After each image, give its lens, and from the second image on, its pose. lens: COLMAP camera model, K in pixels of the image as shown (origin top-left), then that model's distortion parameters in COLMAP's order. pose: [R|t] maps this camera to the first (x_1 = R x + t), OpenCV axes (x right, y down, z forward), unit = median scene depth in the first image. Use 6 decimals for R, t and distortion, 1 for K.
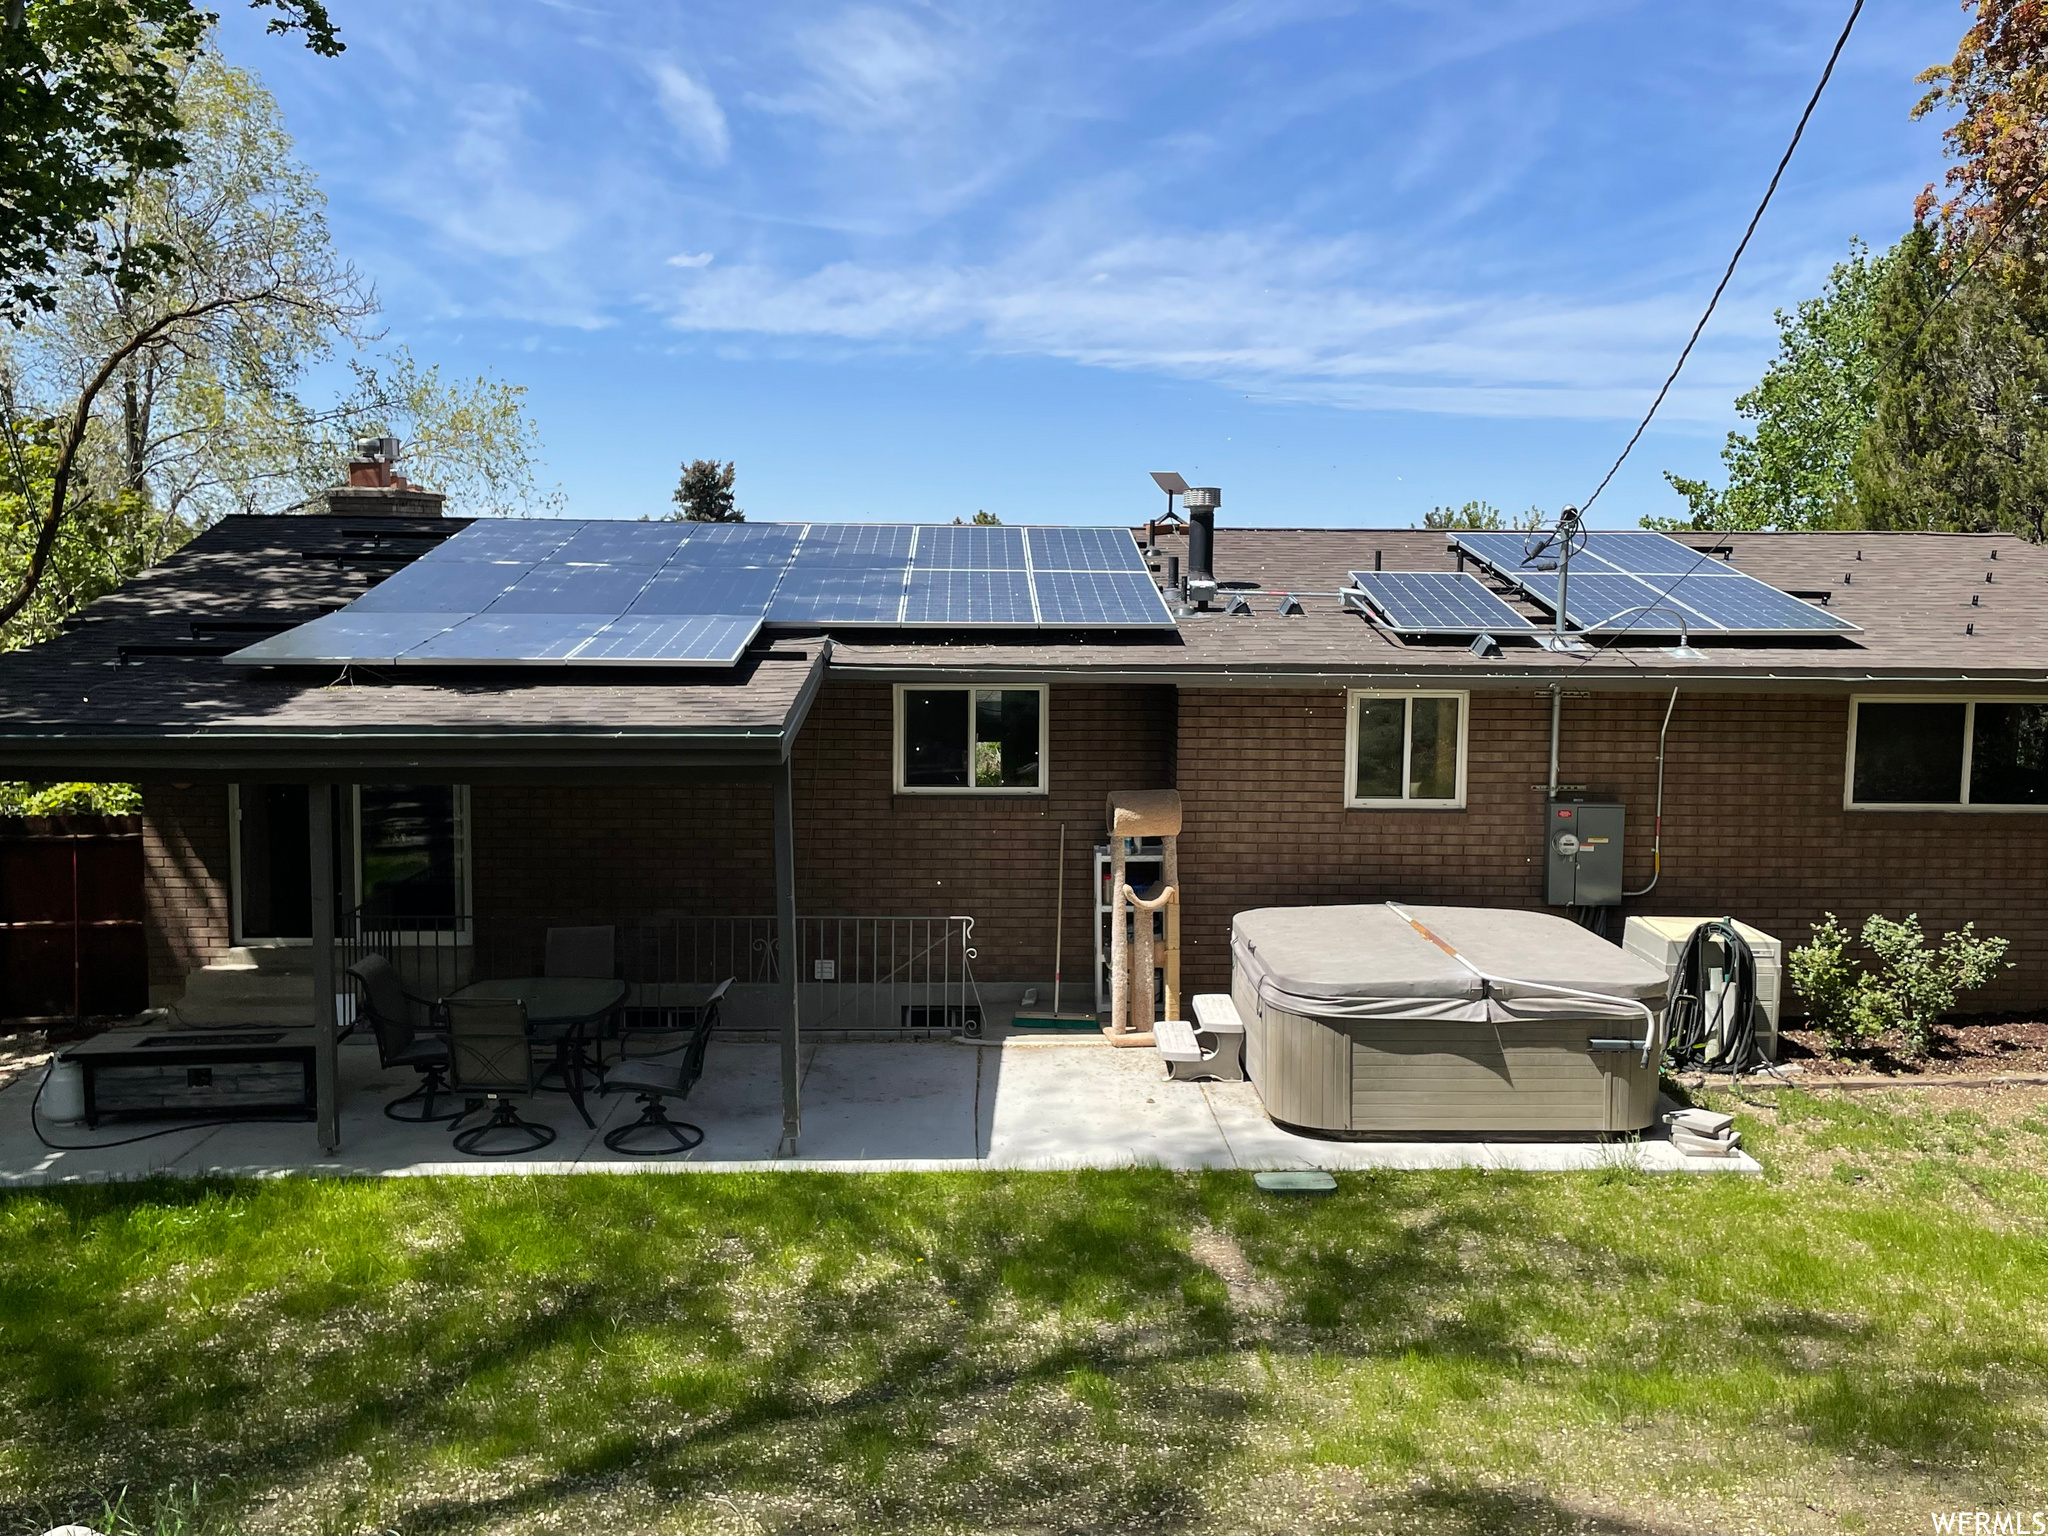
lens RADIAL K [[1722.3, 0, 1024.0], [0, 1722.3, 768.0], [0, 0, 1]] dist [0.003971, 0.004207]
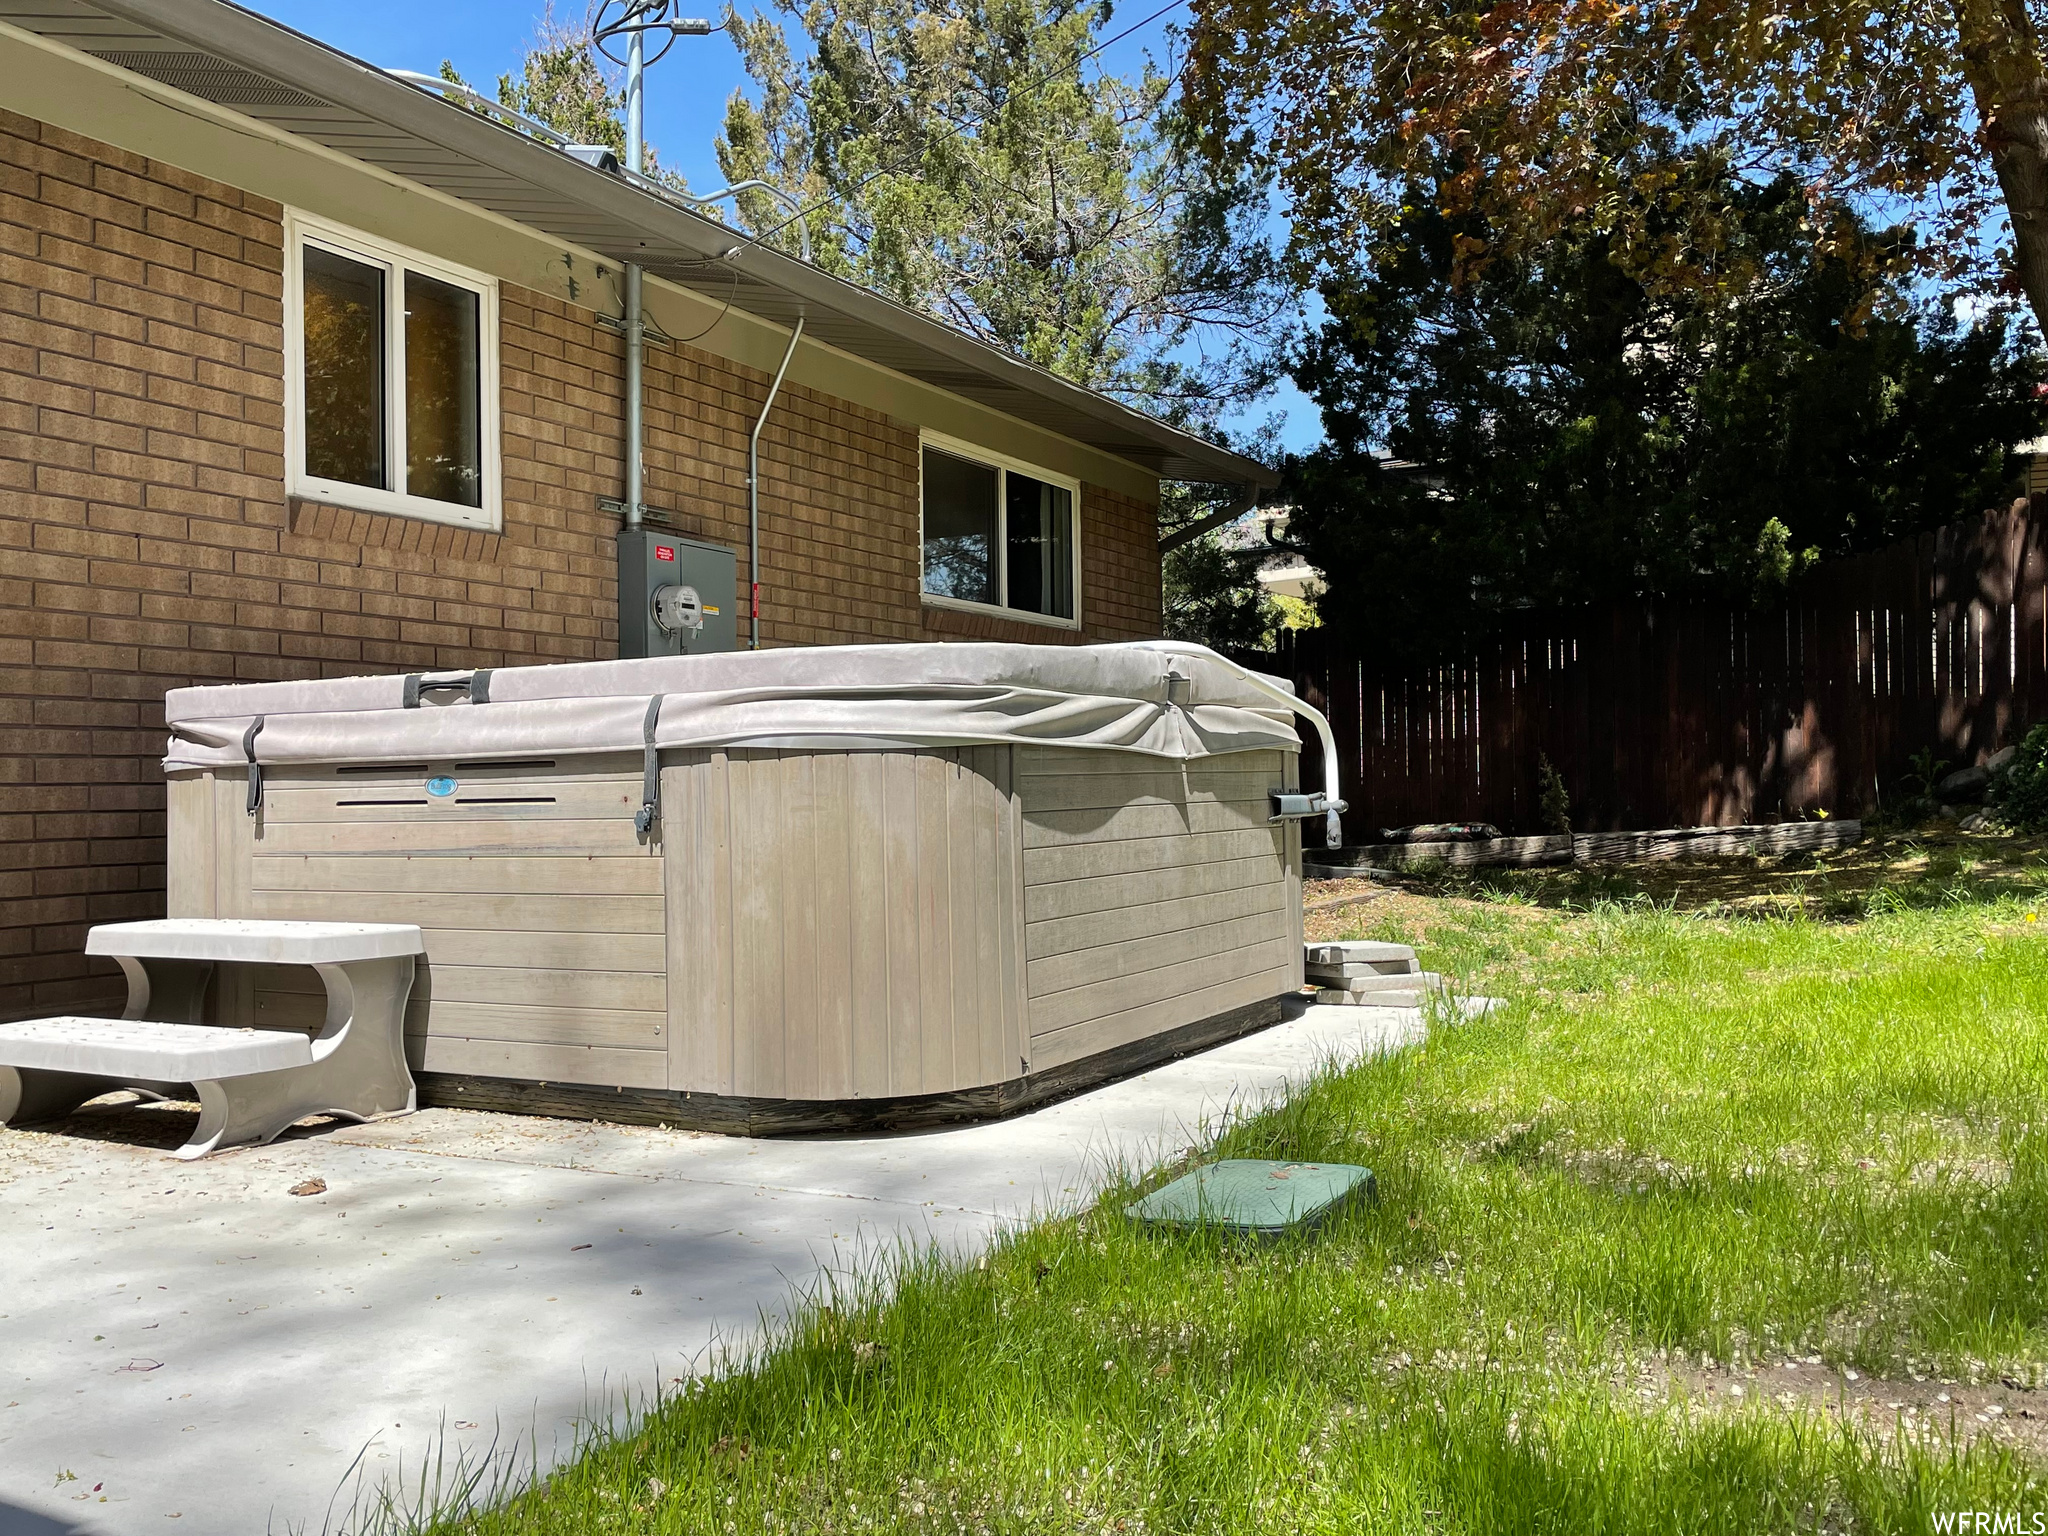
lens RADIAL K [[1722.3, 0, 1024.0], [0, 1722.3, 768.0], [0, 0, 1]] dist [0.003971, 0.004207]
pose [[0.496348, -0.007566, 0.868090, -0.087380], [0.113948, 0.991878, -0.056508, 0.132533], [-0.860613, 0.126965, 0.493179, 0.649573]]
